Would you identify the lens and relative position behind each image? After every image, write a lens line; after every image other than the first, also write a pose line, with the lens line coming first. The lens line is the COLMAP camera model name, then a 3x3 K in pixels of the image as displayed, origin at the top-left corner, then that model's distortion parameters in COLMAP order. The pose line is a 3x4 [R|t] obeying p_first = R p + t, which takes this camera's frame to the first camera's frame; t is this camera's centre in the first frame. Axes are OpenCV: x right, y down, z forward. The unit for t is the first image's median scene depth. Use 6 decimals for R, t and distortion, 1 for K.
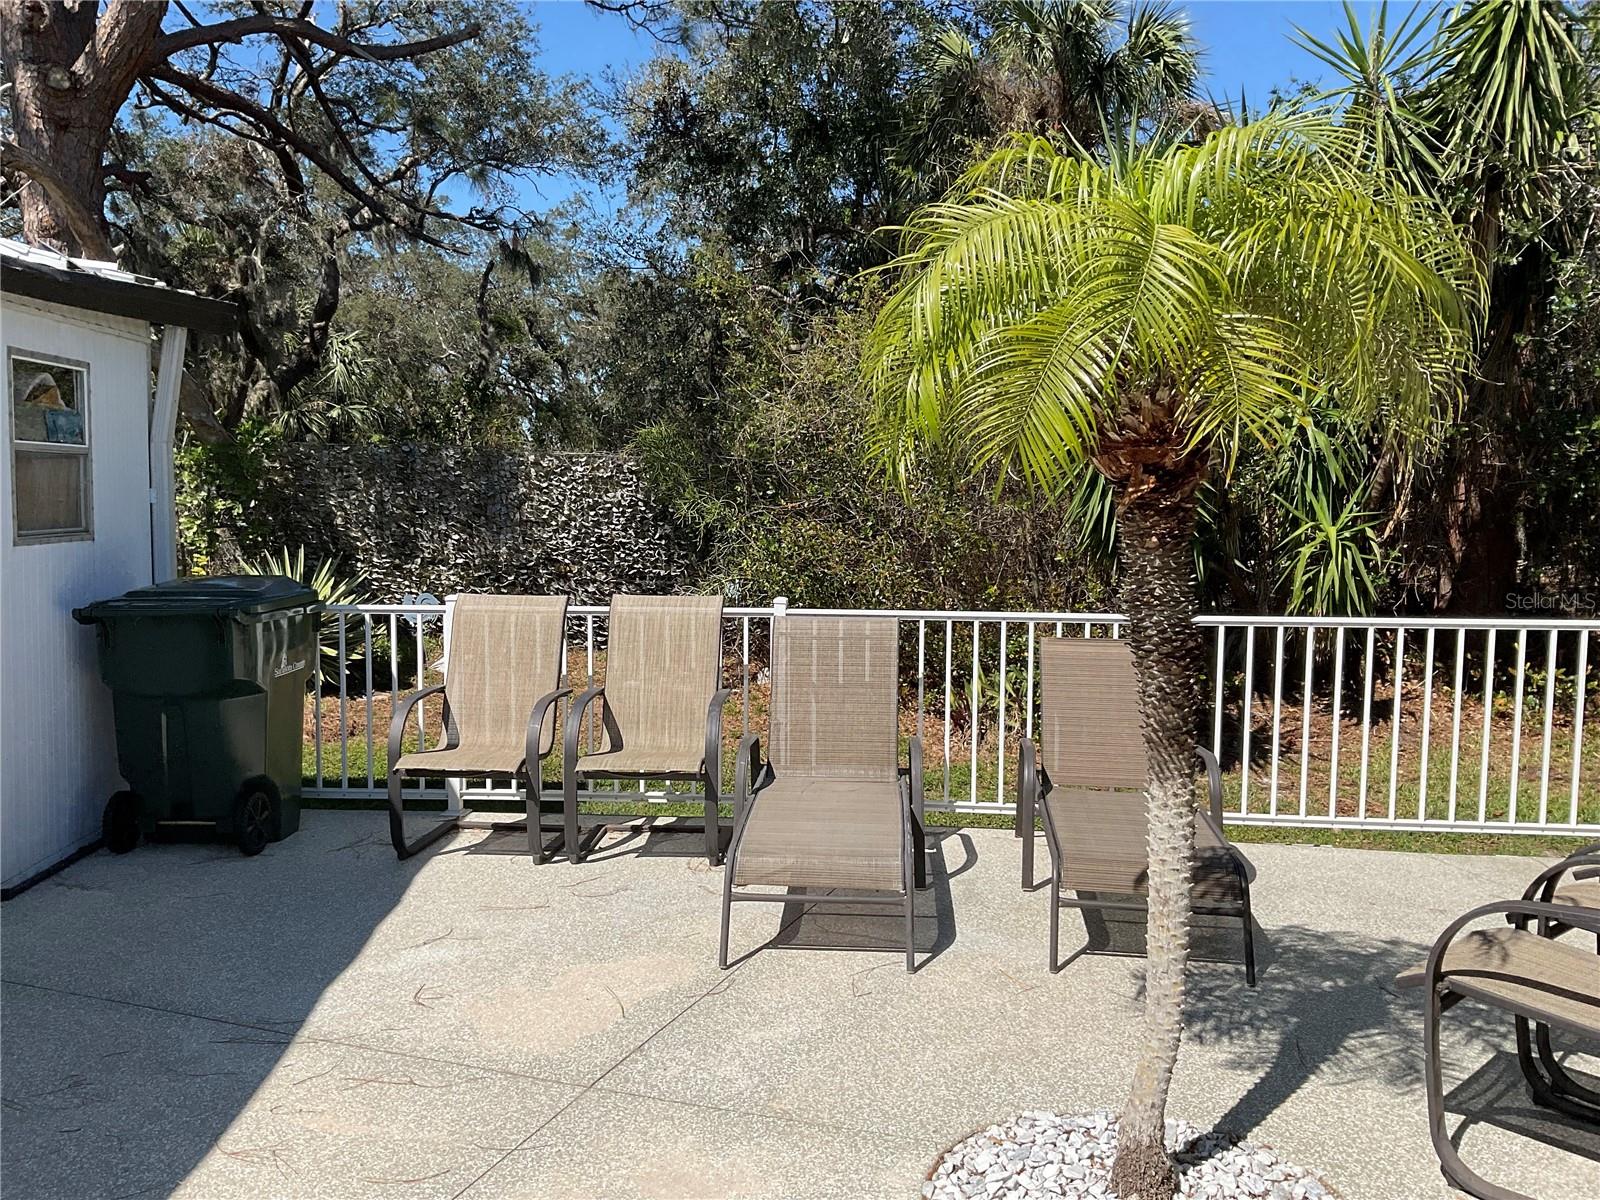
lens RADIAL K [[1313.4, 0, 802.3], [0, 1313.4, 594.2], [0, 0, 1]] dist [0.000538, -0.007674]
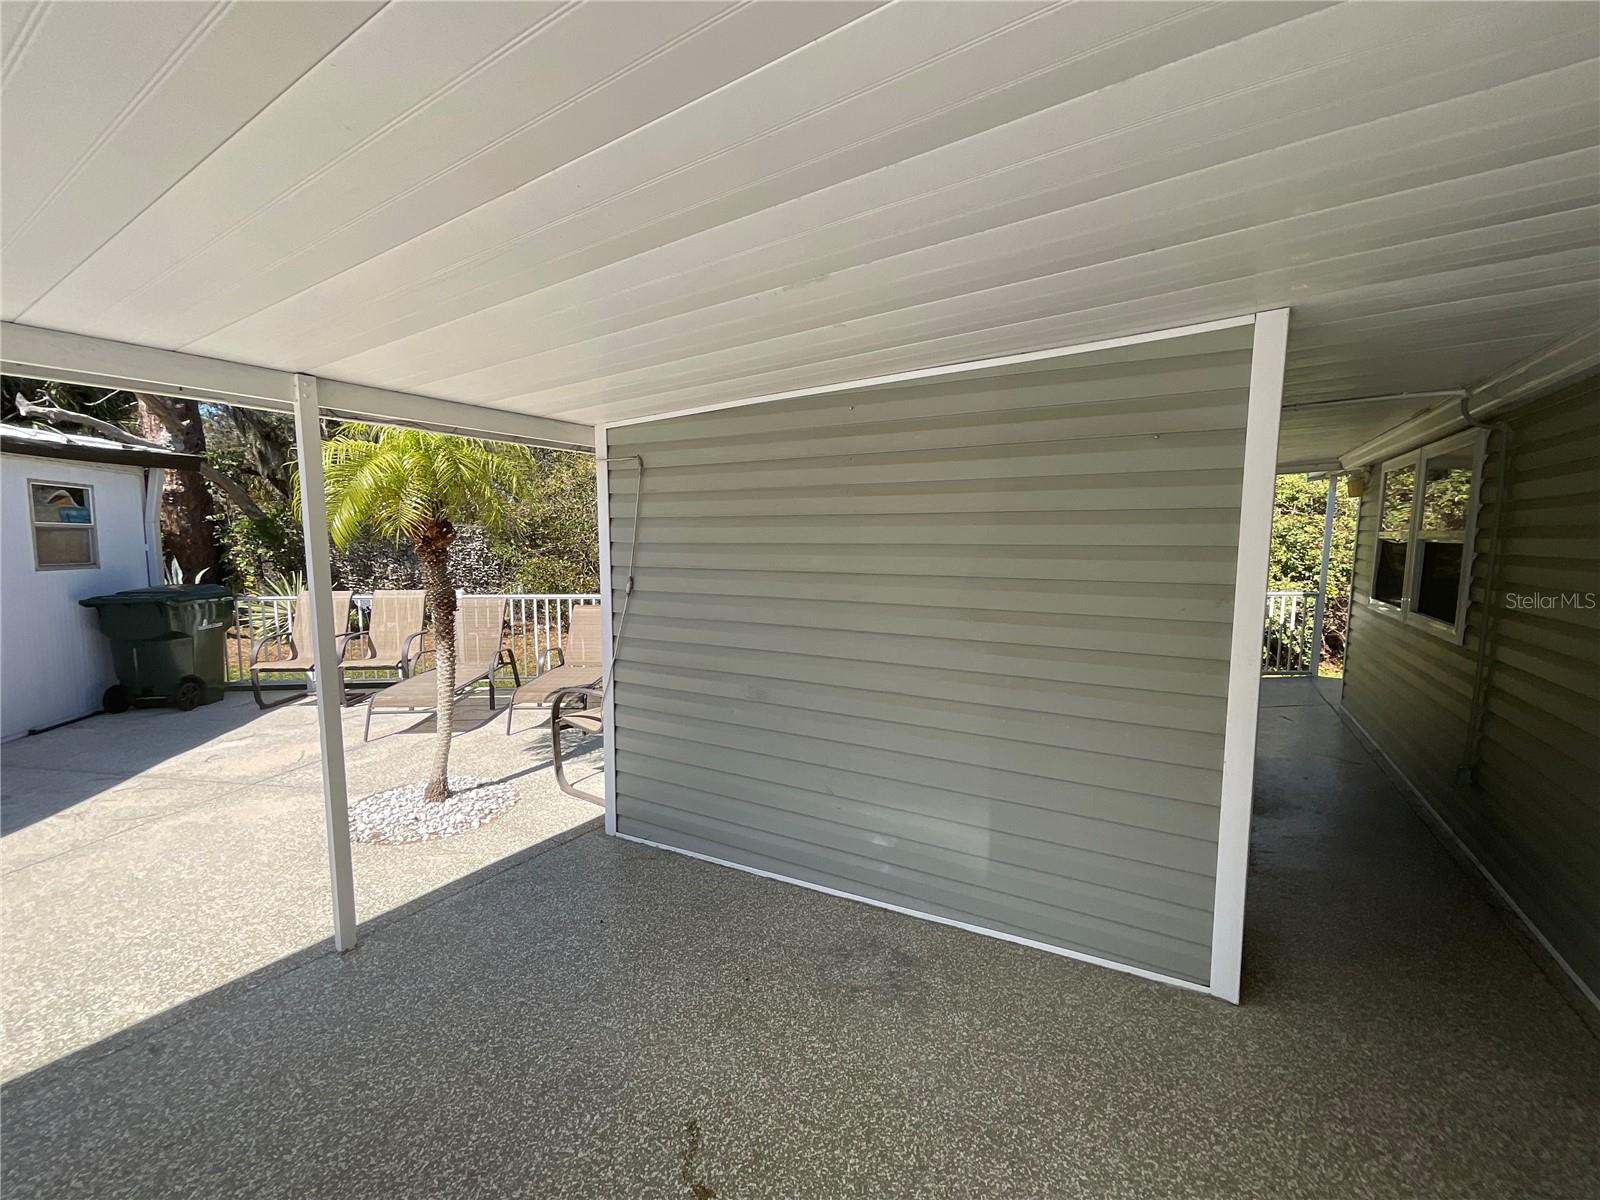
lens RADIAL K [[646.3, 0, 797.2], [0, 646.3, 606.1], [0, 0, 1]] dist [0.010841, -0.004842]
pose [[0.984865, -0.019834, 0.172186, 0.392740], [0.016156, 0.999611, 0.022739, 0.014358], [-0.172570, -0.019613, 0.984802, -0.237635]]
